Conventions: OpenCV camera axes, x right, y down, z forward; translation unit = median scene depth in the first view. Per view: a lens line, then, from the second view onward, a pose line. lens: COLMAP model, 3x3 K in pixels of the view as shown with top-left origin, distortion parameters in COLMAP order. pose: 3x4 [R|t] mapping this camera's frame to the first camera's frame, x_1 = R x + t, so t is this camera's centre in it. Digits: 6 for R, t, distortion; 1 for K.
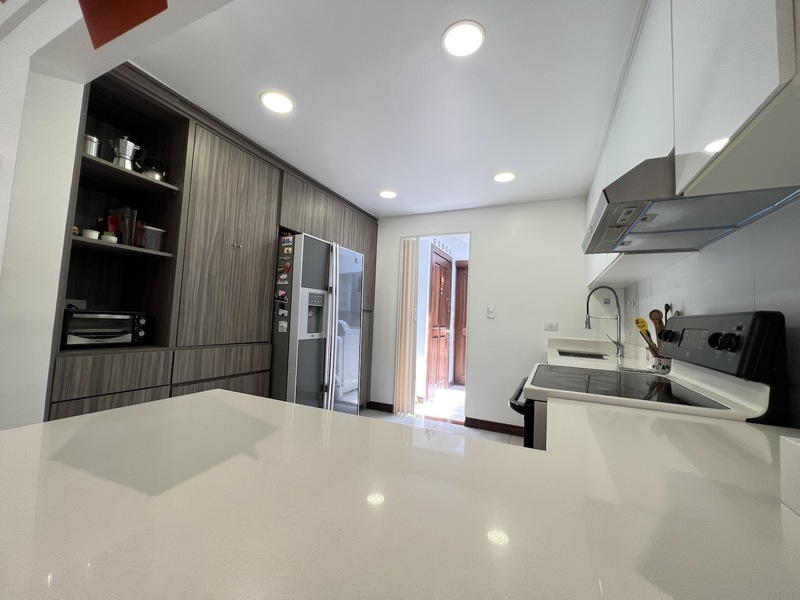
lens RADIAL K [[321.1, 0, 399.2], [0, 321.1, 297.9], [0, 0, 1]] dist [-0.006628, 0.001705]
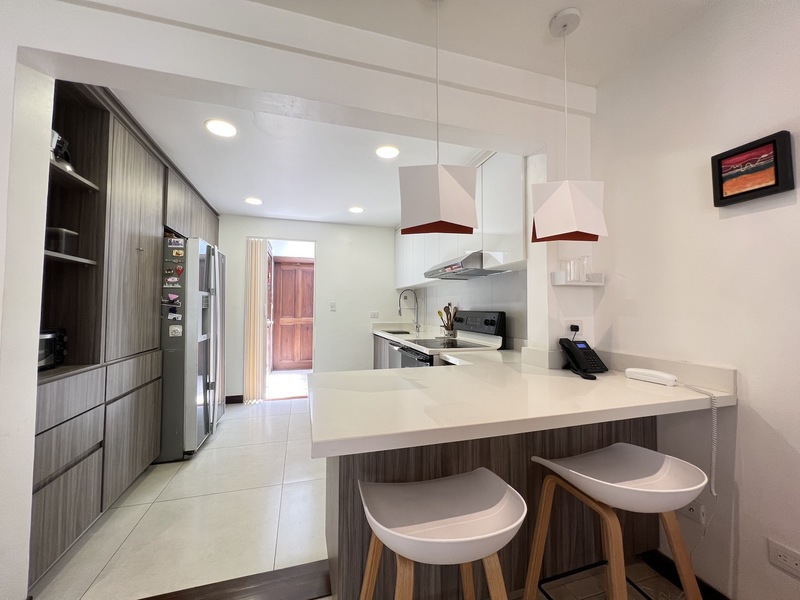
lens RADIAL K [[321.1, 0, 400.9], [0, 321.1, 295.1], [0, 0, 1]] dist [-0.006628, 0.001705]
pose [[0.741044, -0.011006, 0.671367, -0.504223], [-0.016979, 0.999239, 0.035123, -0.065981], [-0.671242, -0.037427, 0.740293, -0.185465]]
